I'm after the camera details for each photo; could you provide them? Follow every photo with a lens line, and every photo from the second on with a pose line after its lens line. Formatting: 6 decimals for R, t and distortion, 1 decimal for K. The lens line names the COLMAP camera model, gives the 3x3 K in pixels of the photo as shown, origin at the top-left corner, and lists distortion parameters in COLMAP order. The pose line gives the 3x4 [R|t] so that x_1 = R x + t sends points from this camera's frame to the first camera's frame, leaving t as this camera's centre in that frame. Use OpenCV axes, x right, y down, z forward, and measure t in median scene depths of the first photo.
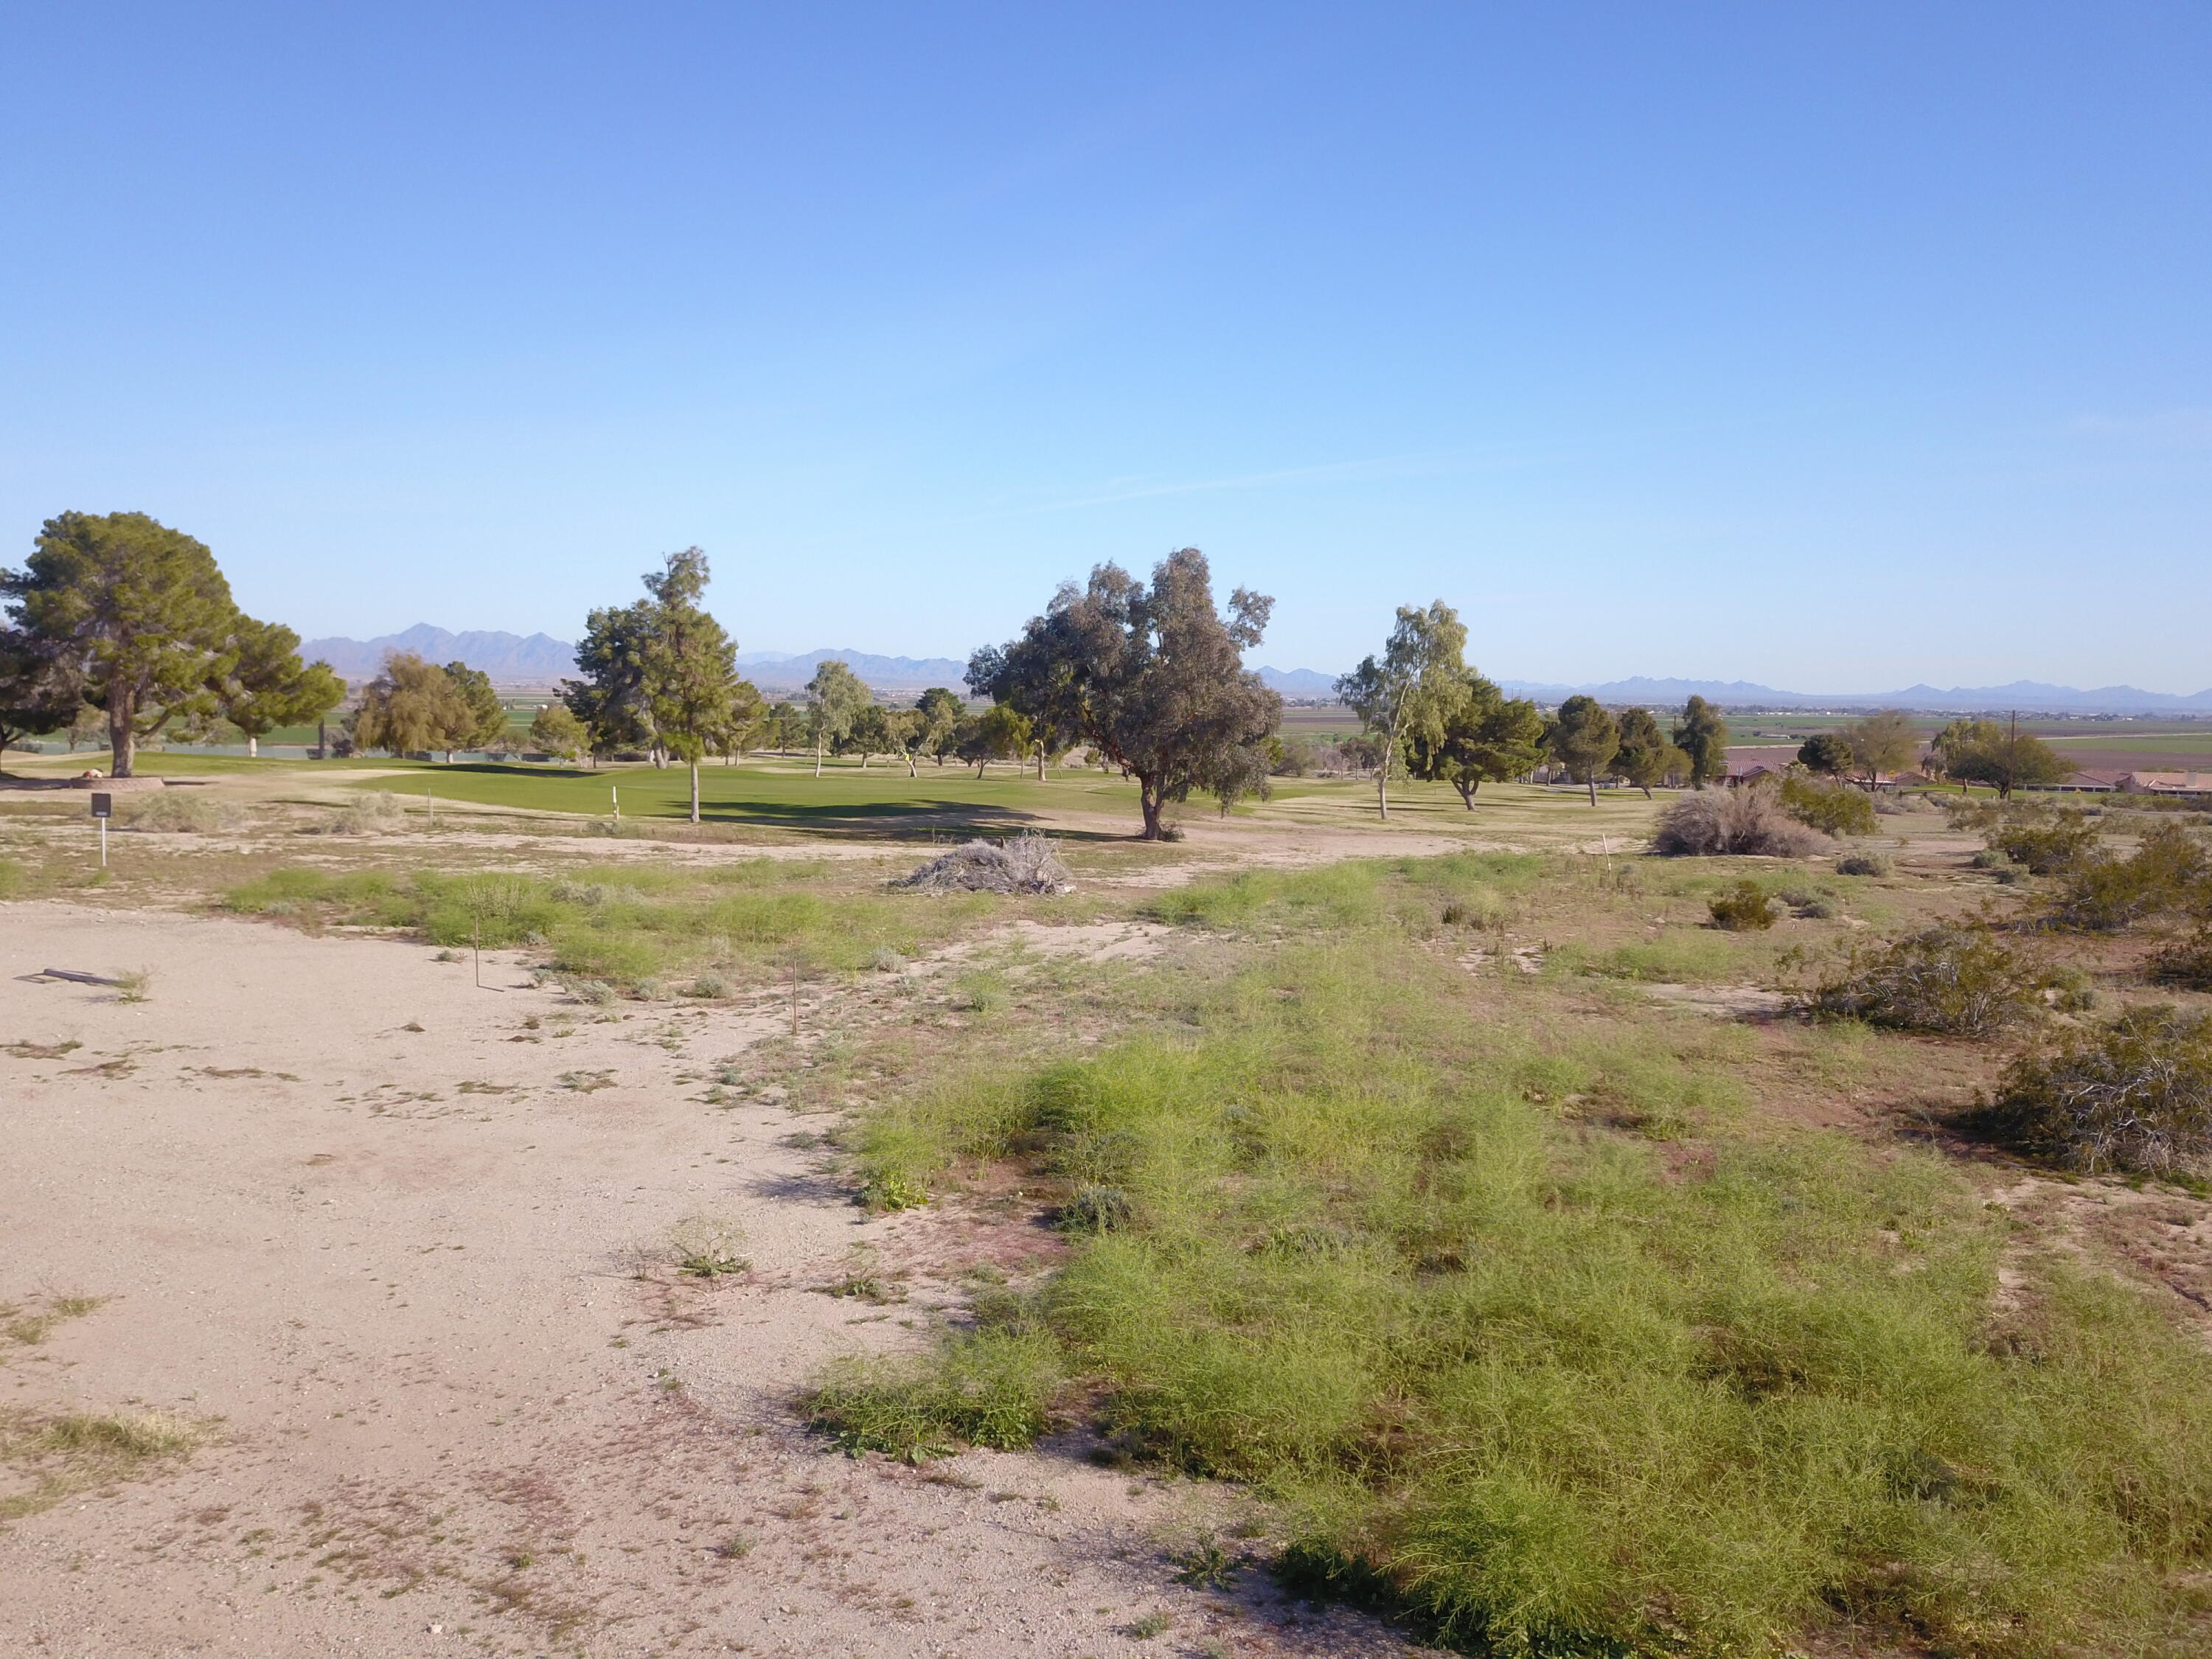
lens RADIAL K [[1692.5, 0, 1093.9], [0, 1692.5, 826.0], [0, 0, 1]] dist [0.008488, -0.007492]
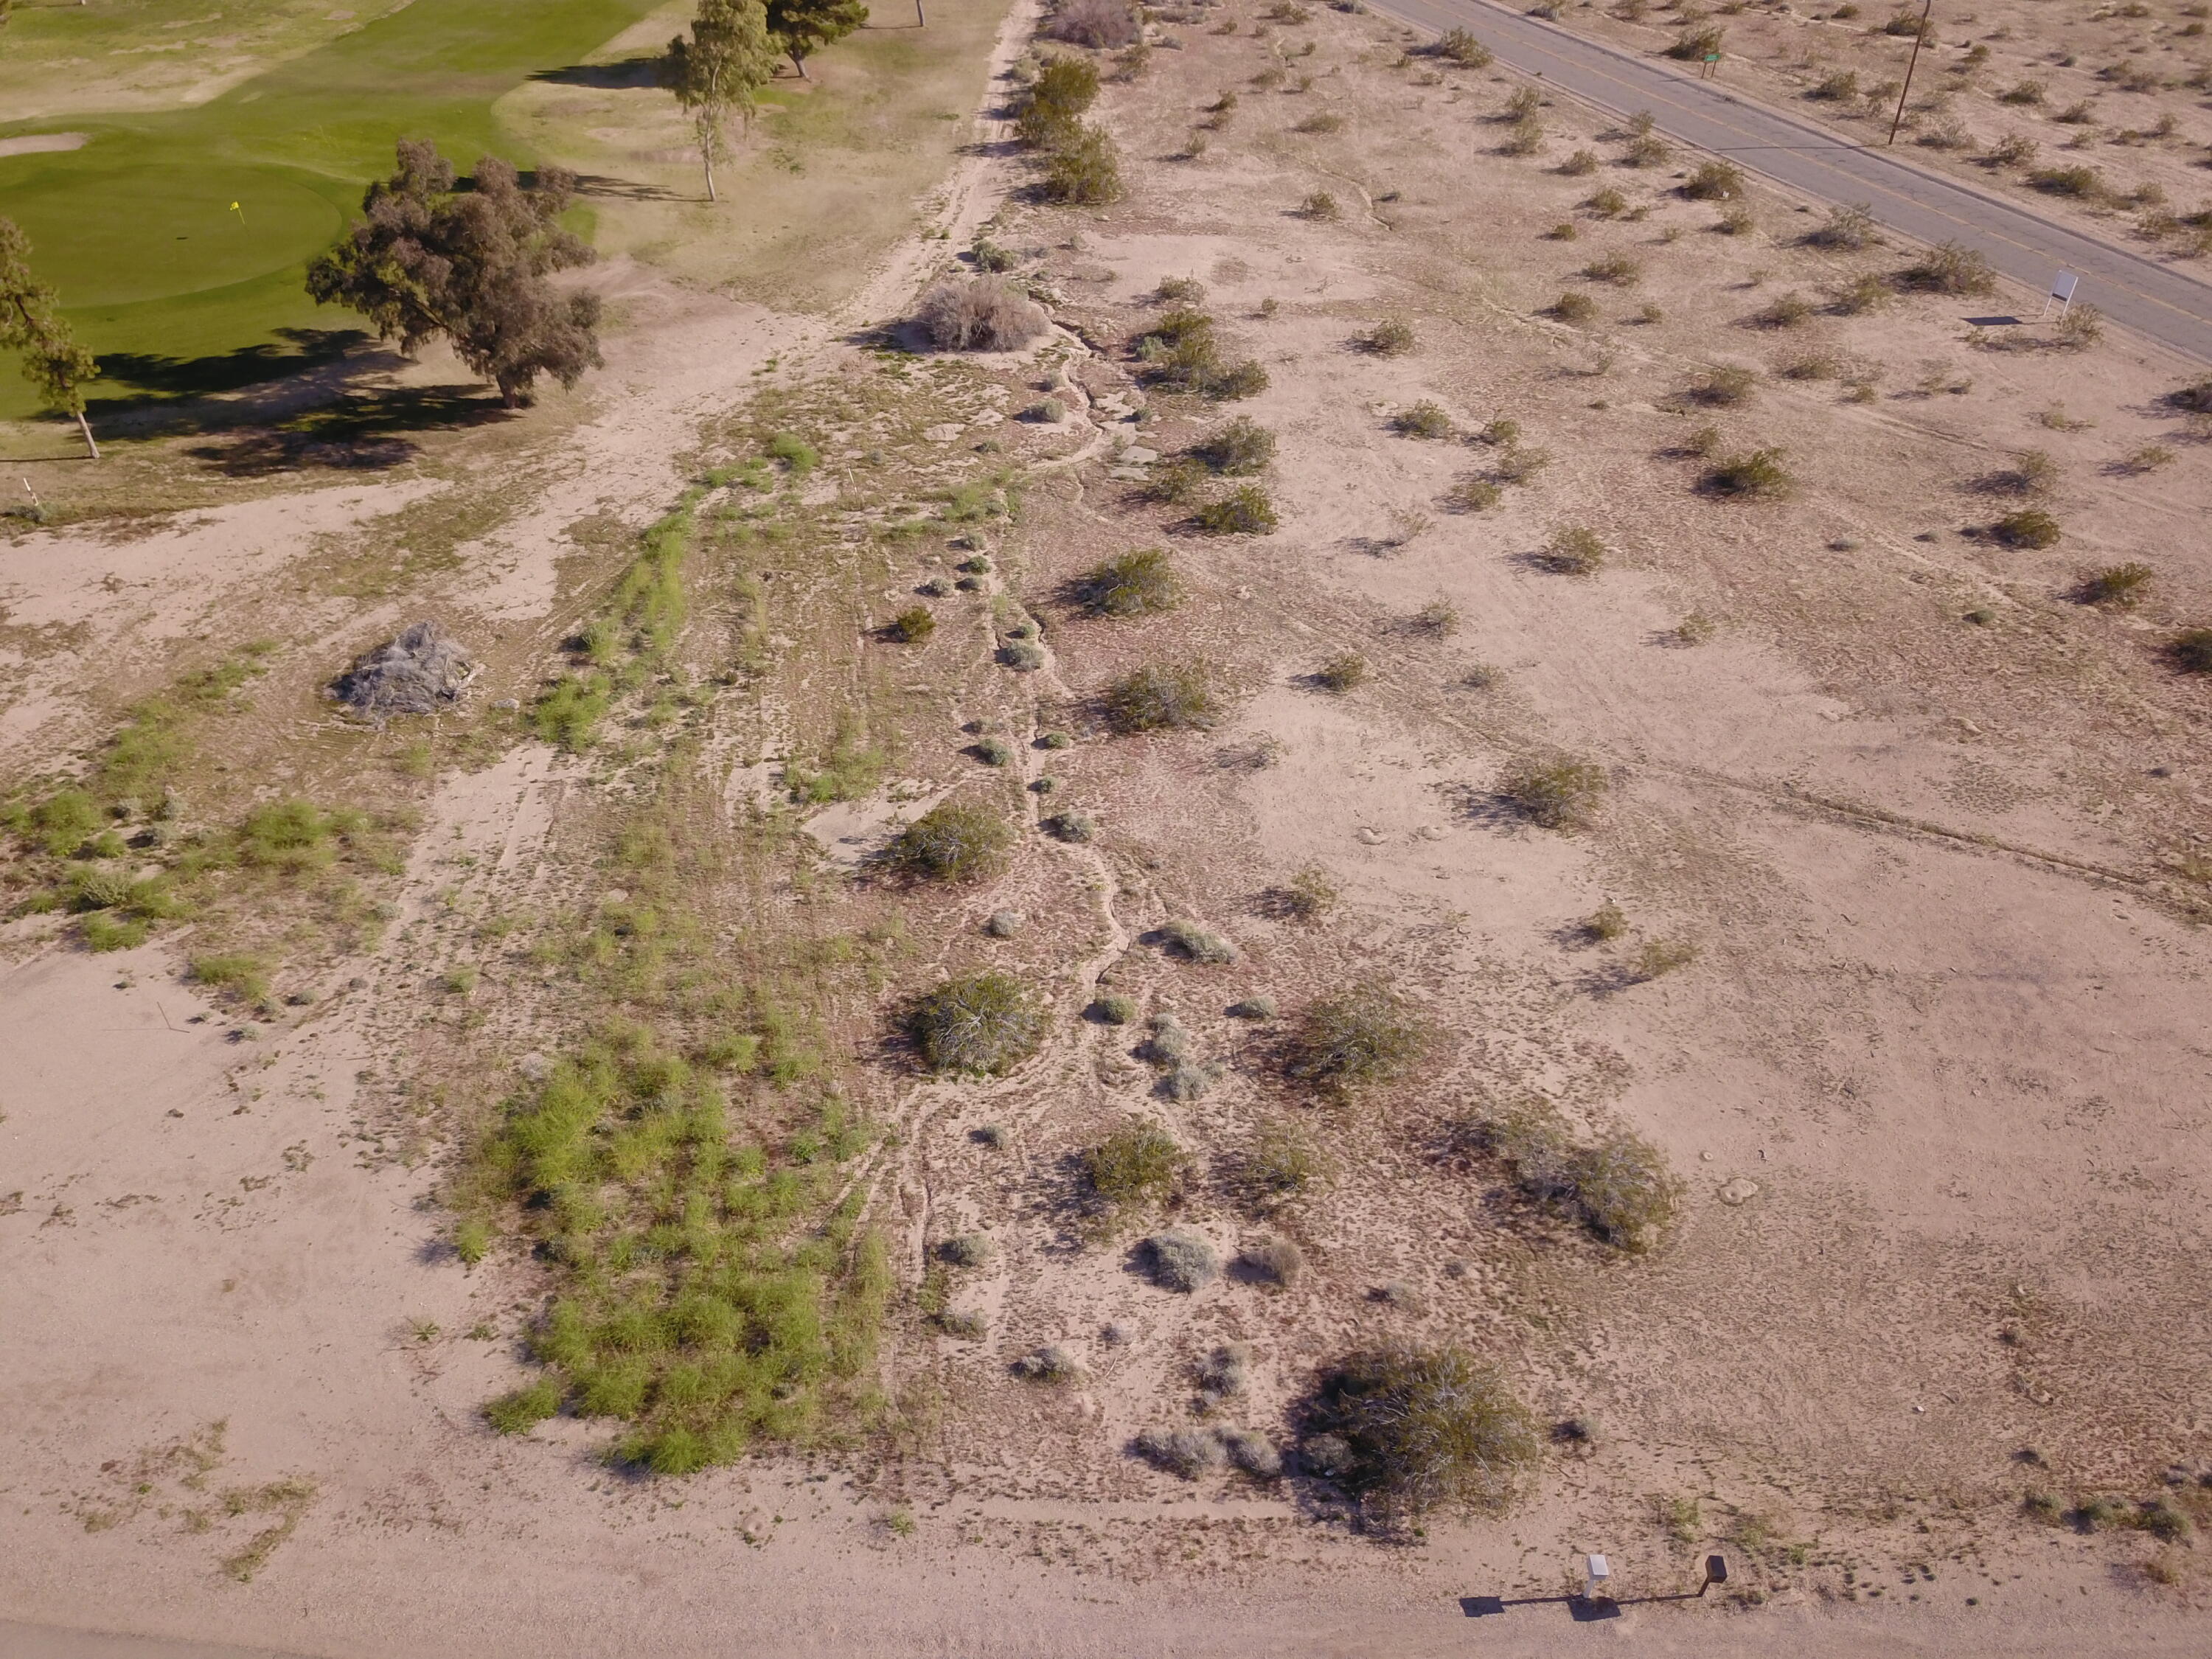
lens RADIAL K [[1692.5, 0, 1090.2], [0, 1692.5, 823.0], [0, 0, 1]] dist [0.008488, -0.007492]
pose [[0.946558, -0.199414, 0.253500, 0.059140], [0.018187, 0.817715, 0.575336, -0.426998], [-0.322021, -0.539978, 0.777641, -0.235466]]
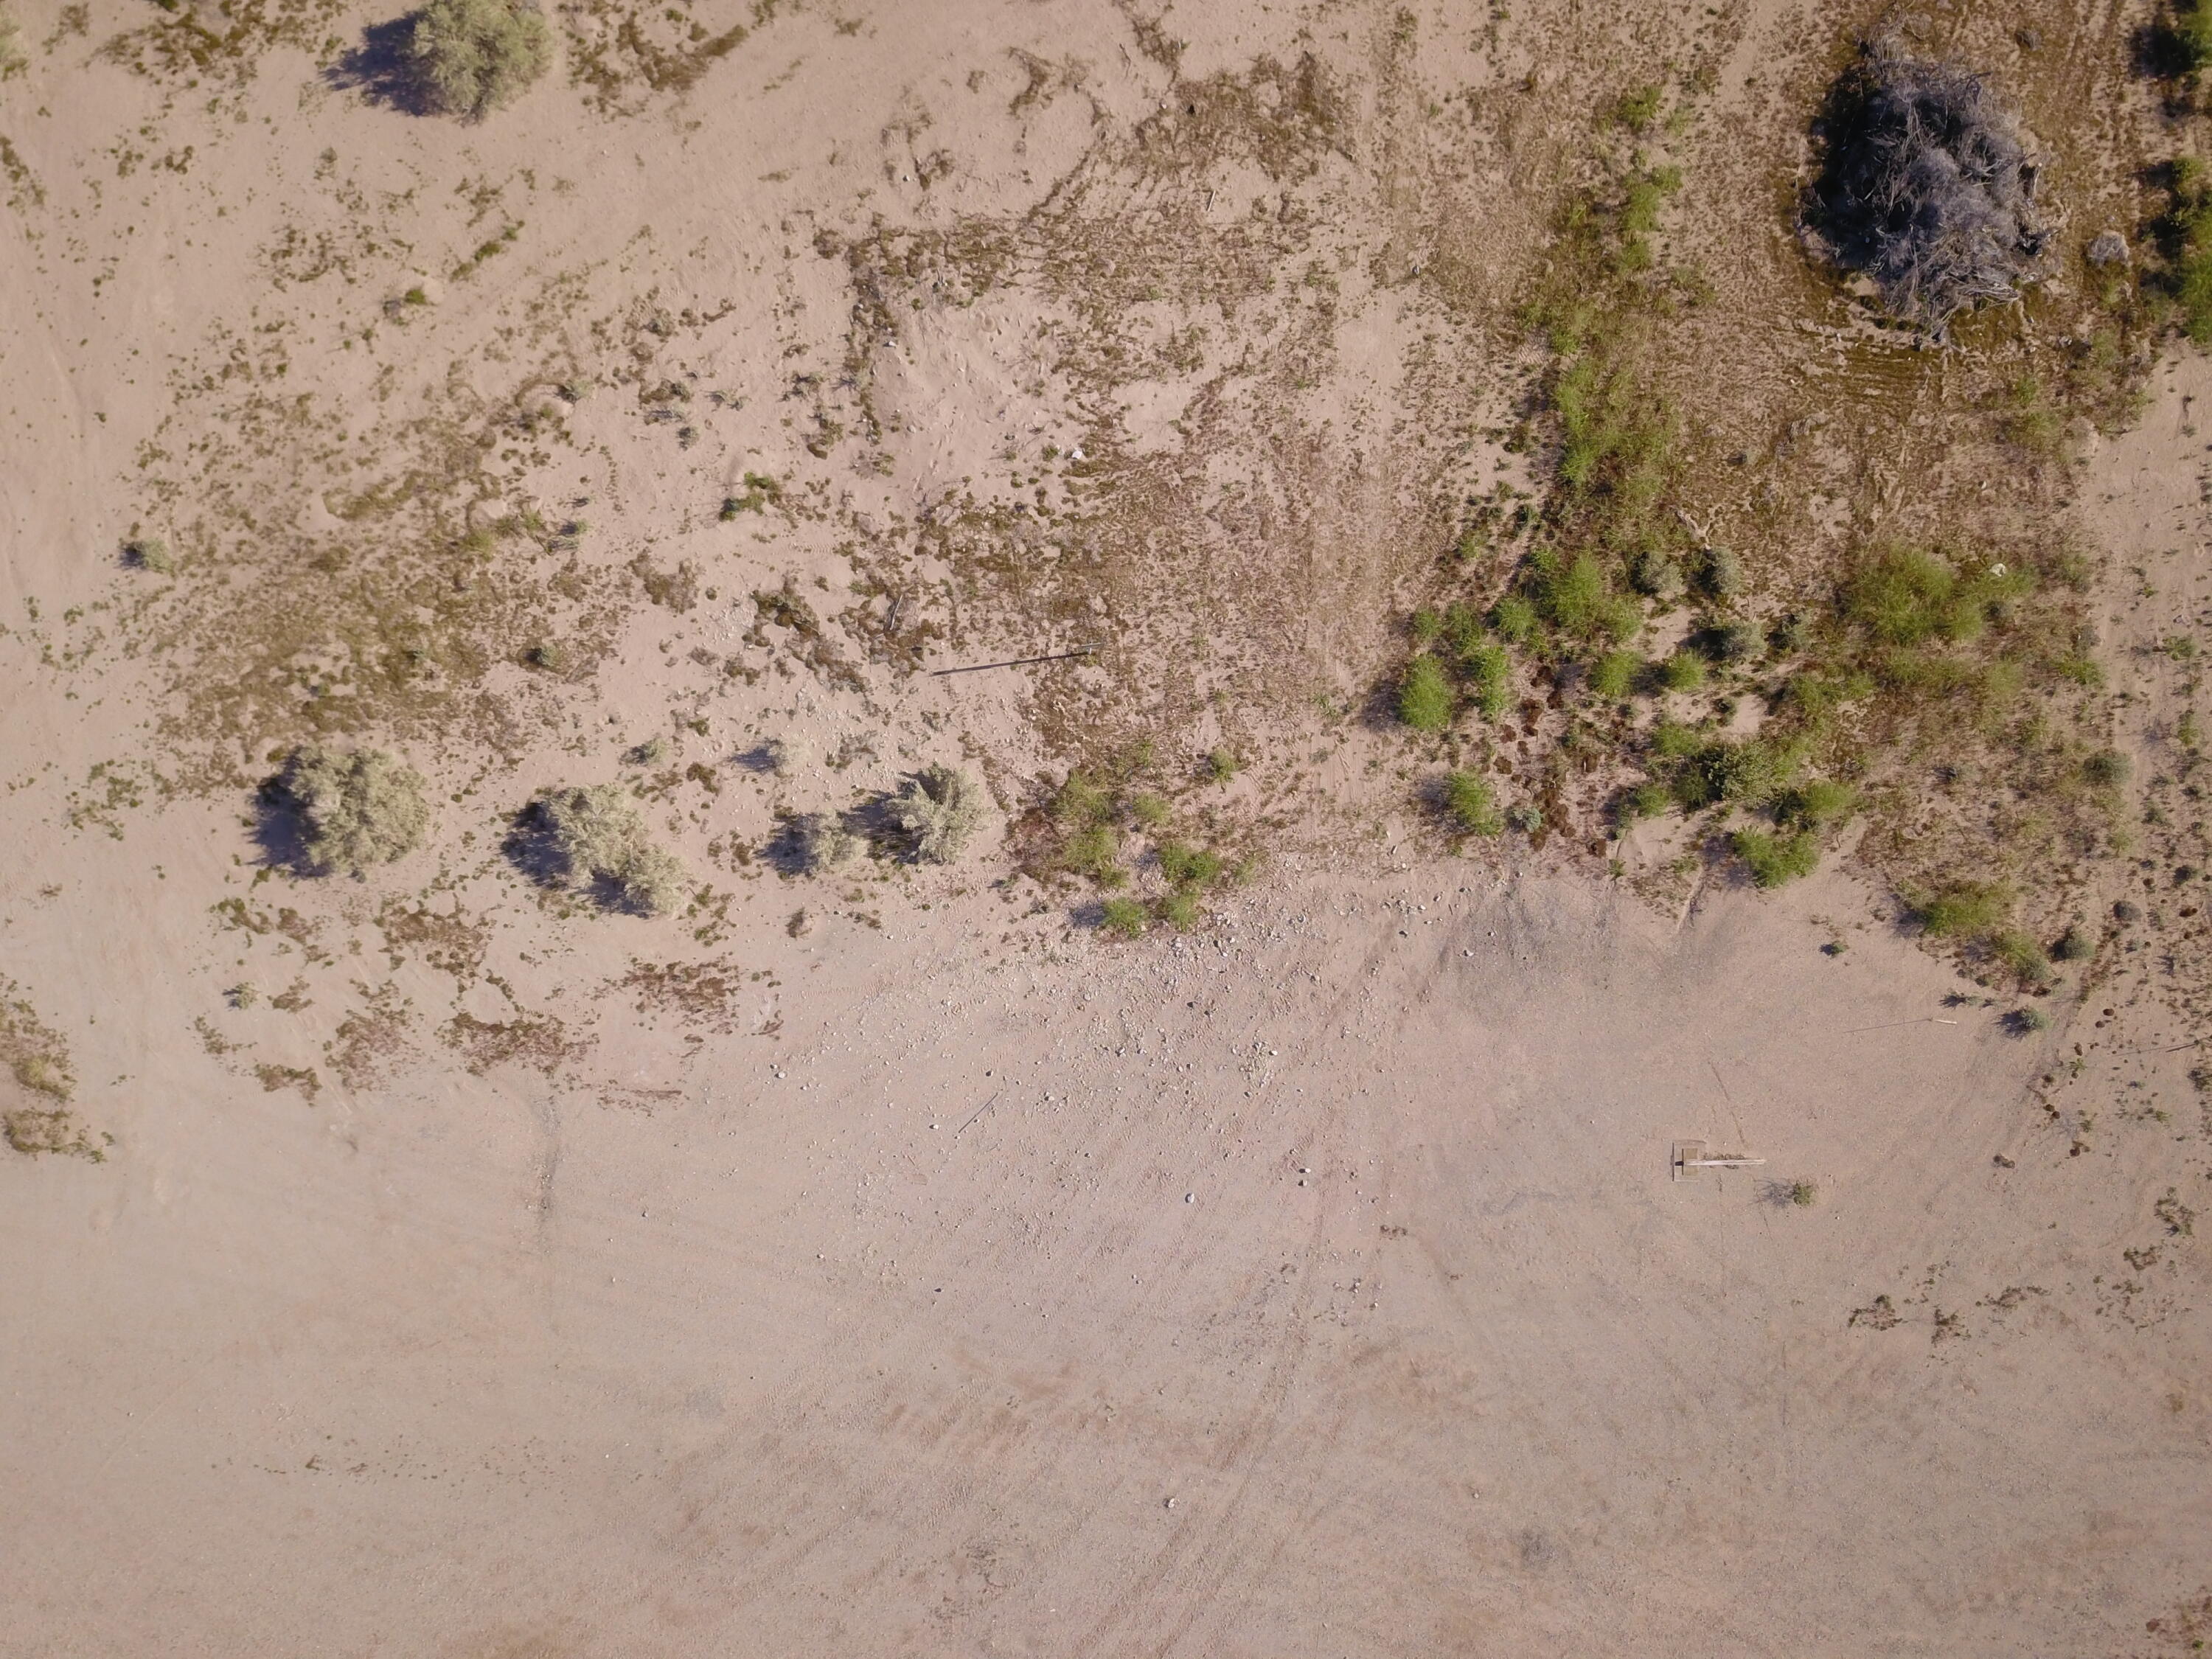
lens RADIAL K [[1692.5, 0, 1092.2], [0, 1692.5, 825.2], [0, 0, 1]] dist [0.008488, -0.007492]
pose [[0.929501, -0.368737, 0.007815, -0.364282], [0.018979, 0.068981, 0.997437, -0.503087], [-0.368331, -0.926971, 0.071116, 0.497695]]
